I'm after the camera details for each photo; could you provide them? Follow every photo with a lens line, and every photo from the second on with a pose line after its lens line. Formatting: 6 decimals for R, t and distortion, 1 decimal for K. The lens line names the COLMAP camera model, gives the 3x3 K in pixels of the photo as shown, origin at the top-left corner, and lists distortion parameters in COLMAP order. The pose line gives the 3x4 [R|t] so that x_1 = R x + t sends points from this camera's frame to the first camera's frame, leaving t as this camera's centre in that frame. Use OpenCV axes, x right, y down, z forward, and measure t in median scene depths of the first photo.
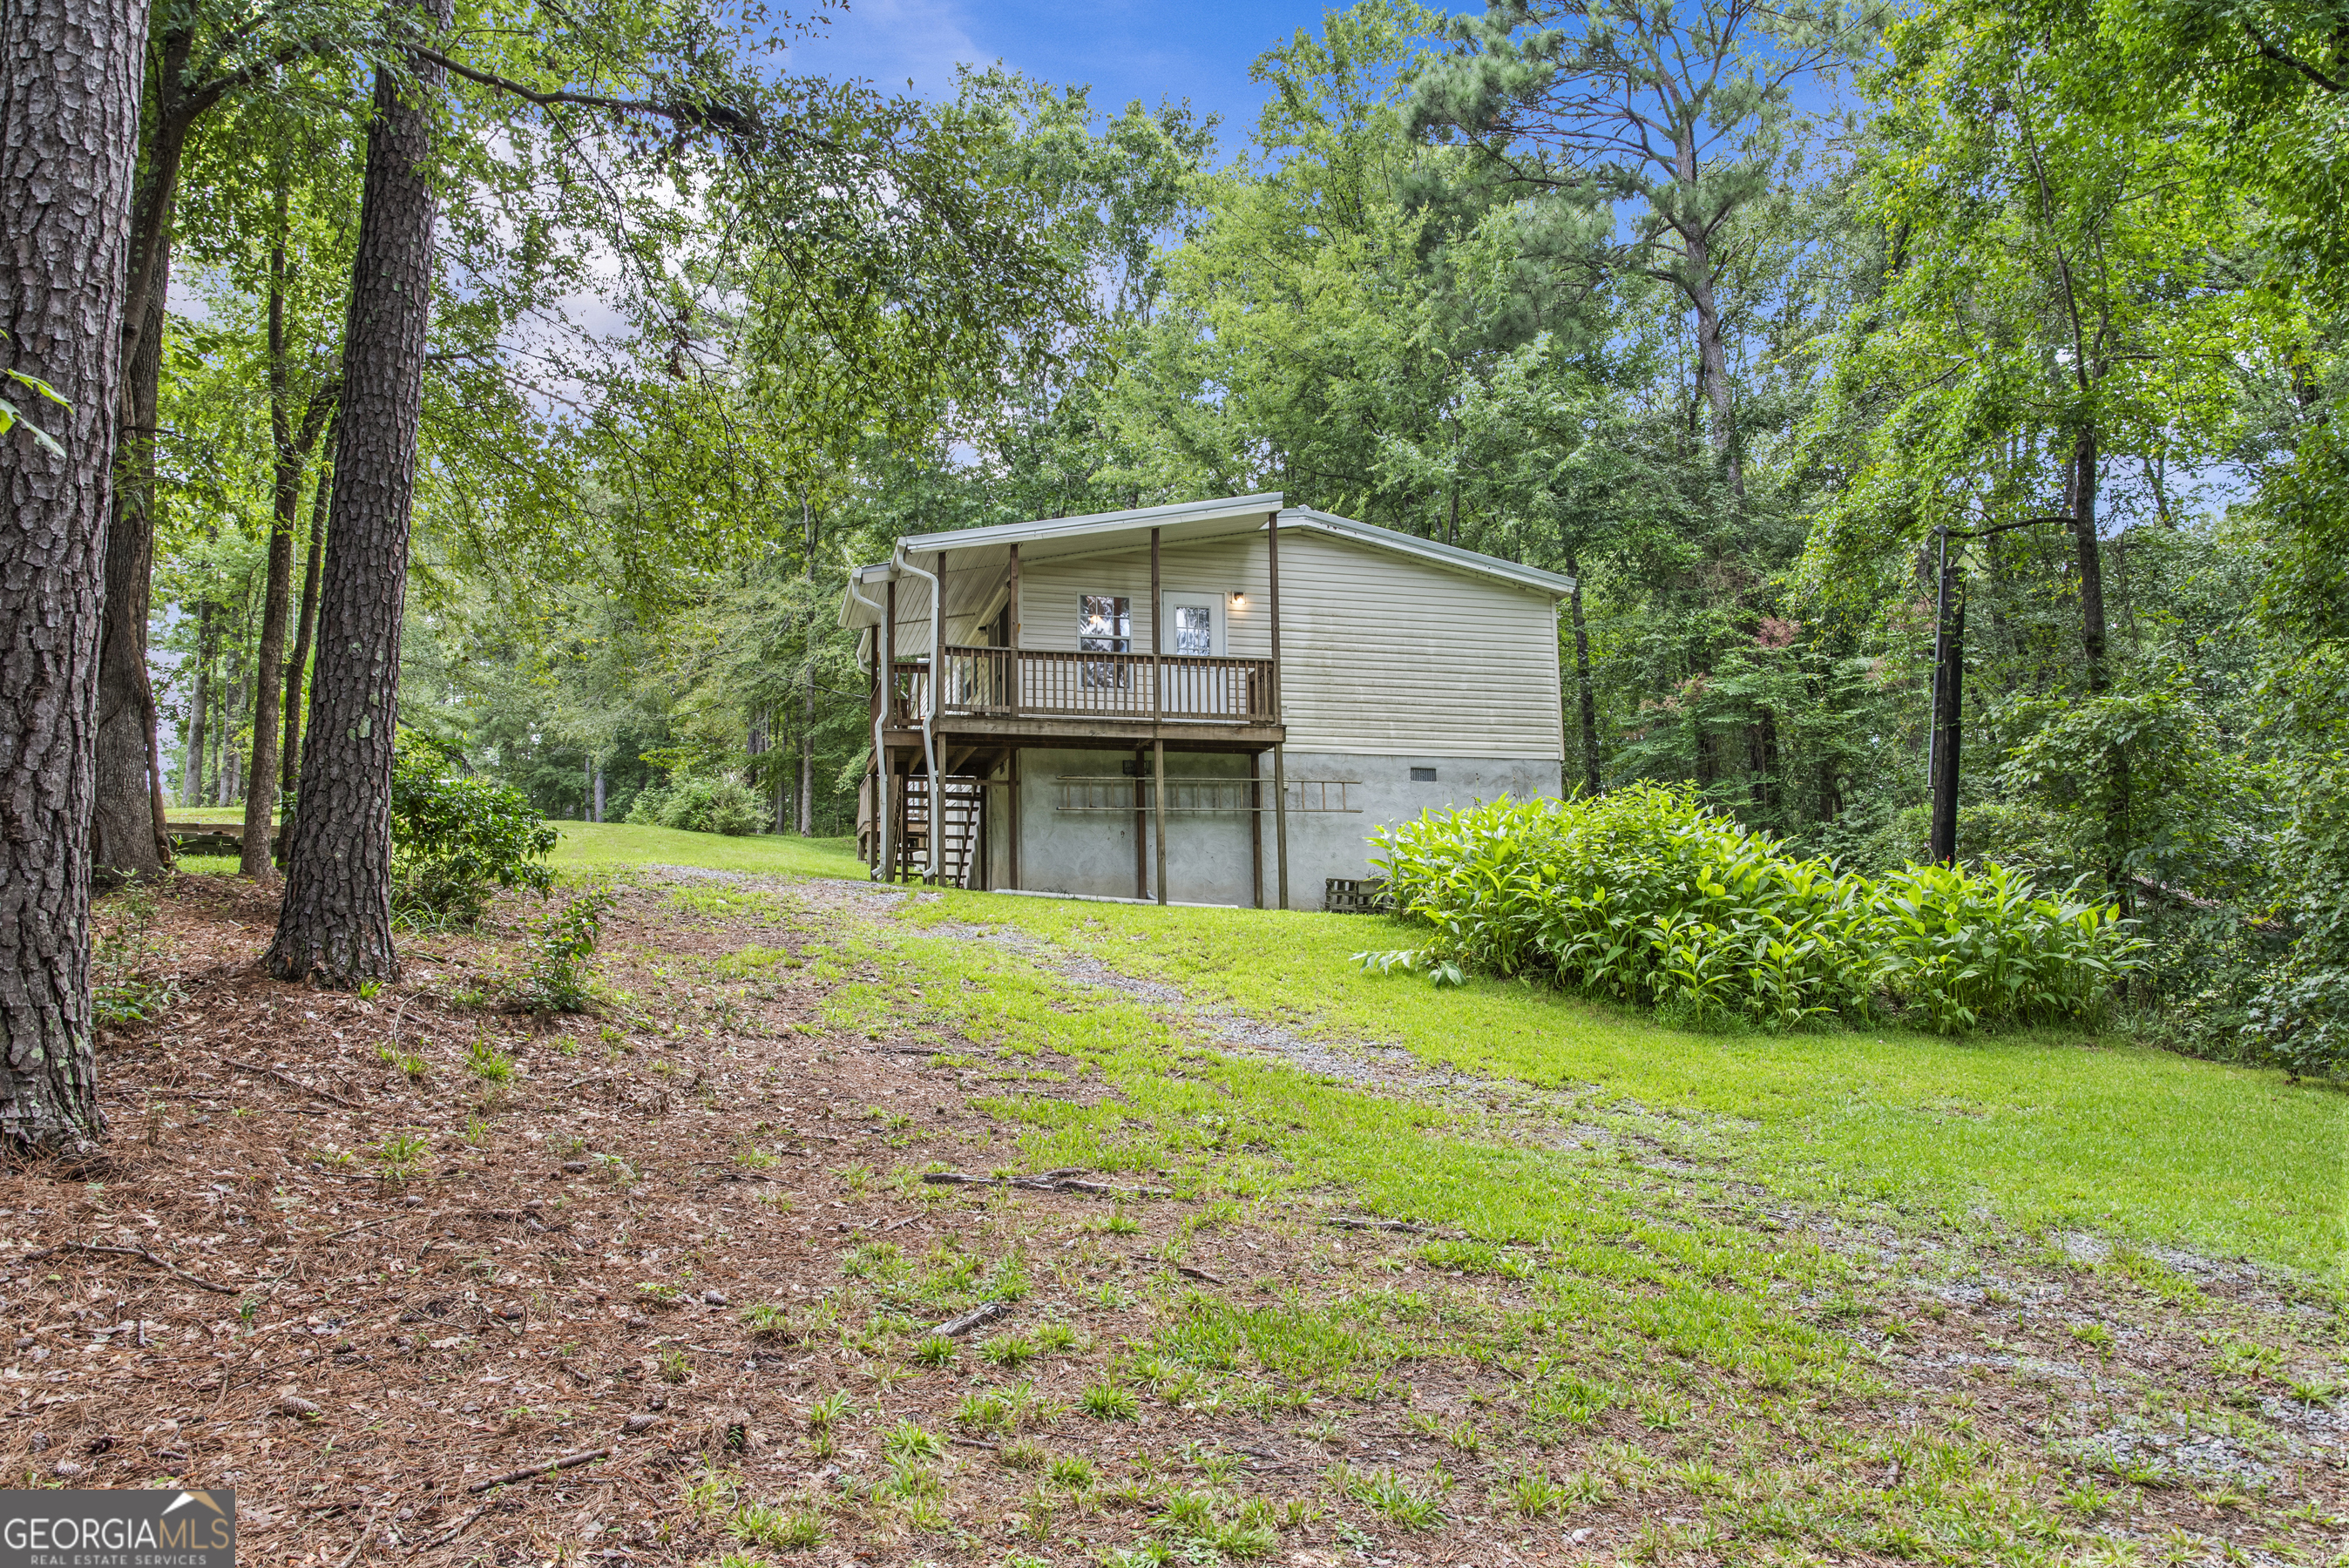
lens RADIAL K [[1595.5, 0, 1189.4], [0, 1595.5, 781.4], [0, 0, 1]] dist [-0.000947, -0.000349]
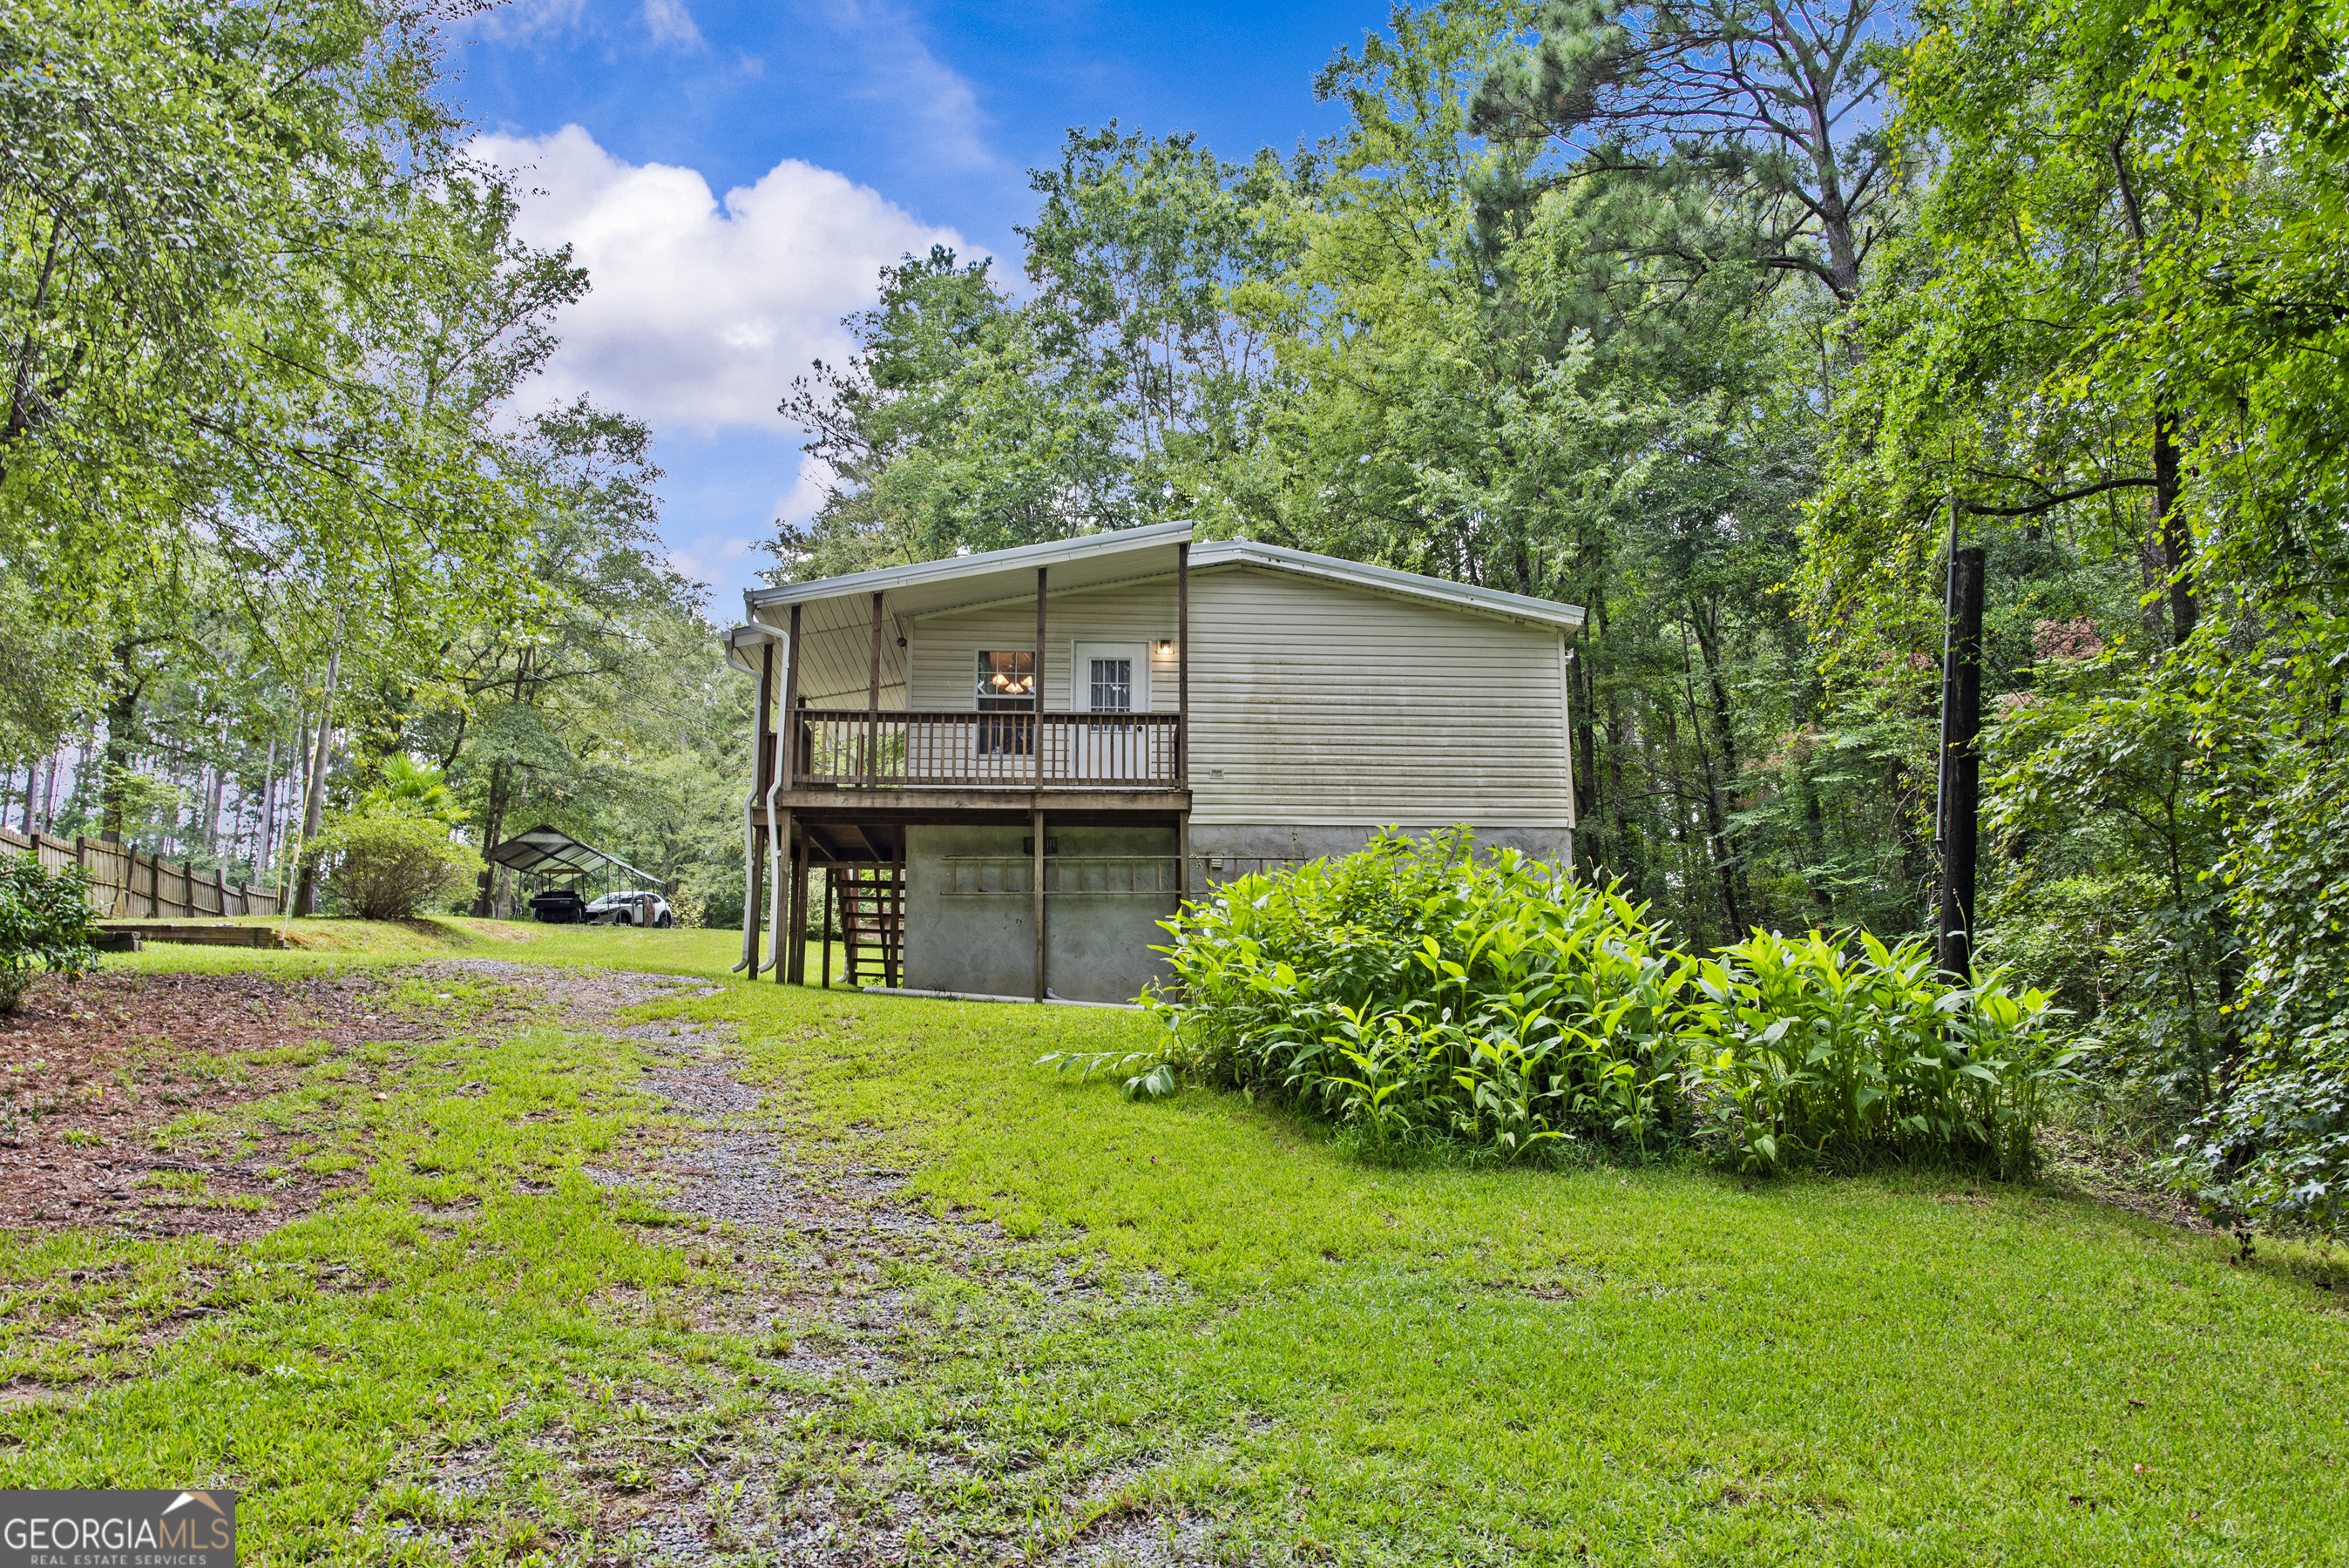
lens RADIAL K [[1663.0, 0, 1174.5], [0, 1663.0, 784.0], [0, 0, 1]] dist [0.008770, 0.000597]
pose [[0.980024, -0.029188, -0.196724, 0.218135], [0.016274, 0.997624, -0.066946, 0.019528], [0.198210, 0.062407, 0.978171, 0.133004]]
